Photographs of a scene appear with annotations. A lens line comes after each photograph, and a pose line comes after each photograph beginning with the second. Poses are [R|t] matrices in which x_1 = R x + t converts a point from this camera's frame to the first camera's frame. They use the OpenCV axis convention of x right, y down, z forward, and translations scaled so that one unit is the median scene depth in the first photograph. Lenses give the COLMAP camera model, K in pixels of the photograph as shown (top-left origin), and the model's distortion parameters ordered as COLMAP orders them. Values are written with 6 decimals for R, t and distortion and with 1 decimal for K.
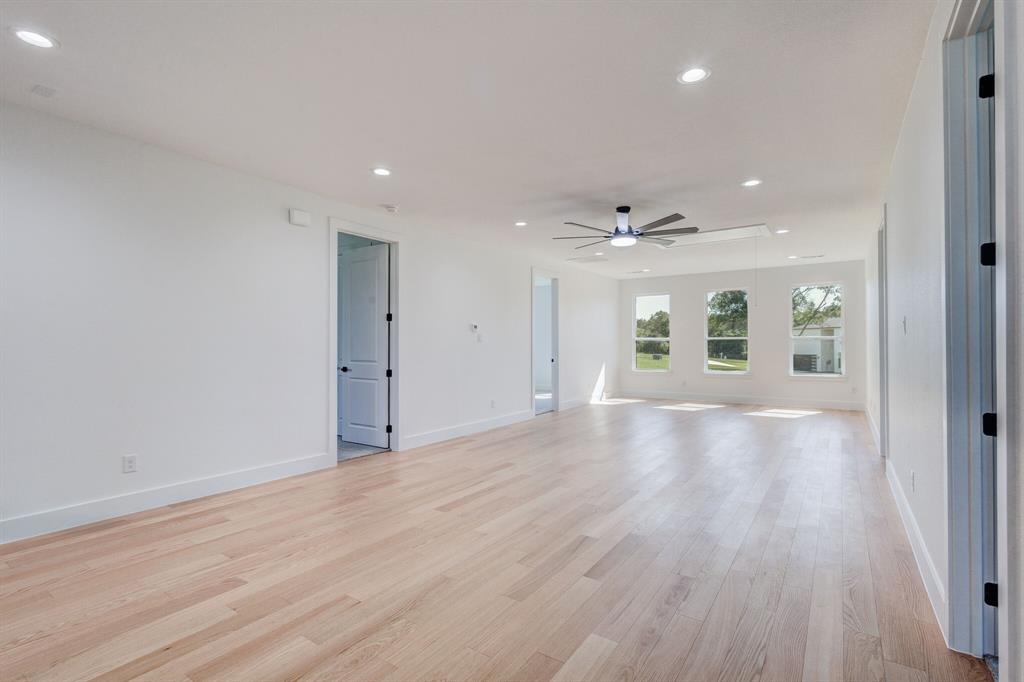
lens RADIAL K [[478.1, 0, 508.0], [0, 478.1, 339.8], [0, 0, 1]] dist [0.003514, 0.000177]
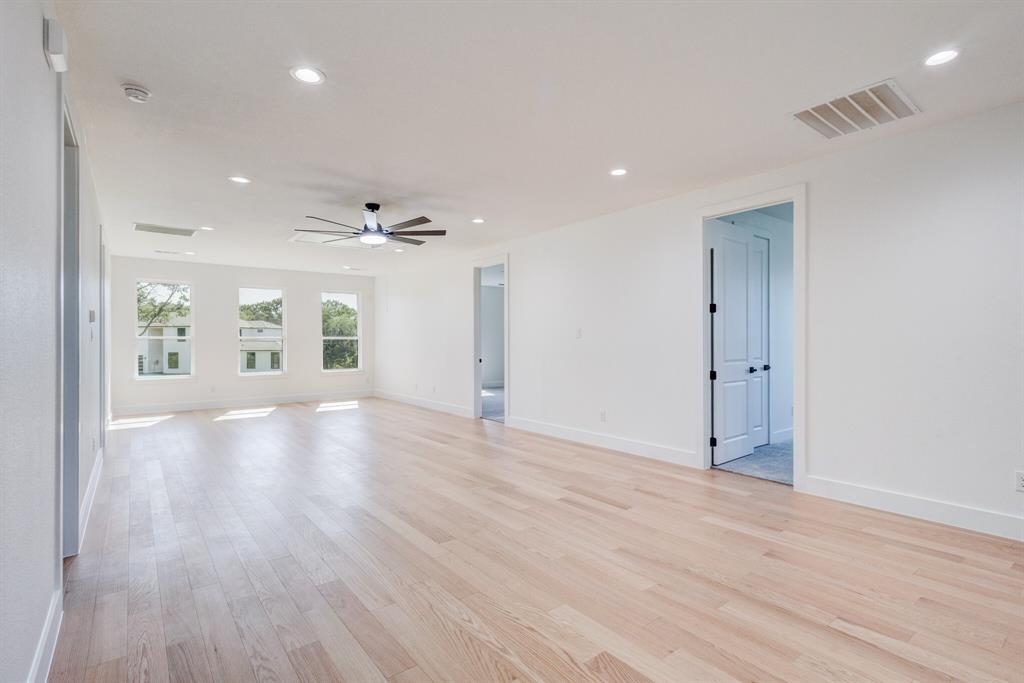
lens RADIAL K [[496.6, 0, 512.4], [0, 496.6, 342.7], [0, 0, 1]] dist [0.002122, 0.000071]
pose [[0.306817, 0.001543, 0.951767, -0.469947], [-0.007548, 0.999971, 0.000812, 0.003193], [-0.951738, -0.007433, 0.306820, 0.312261]]
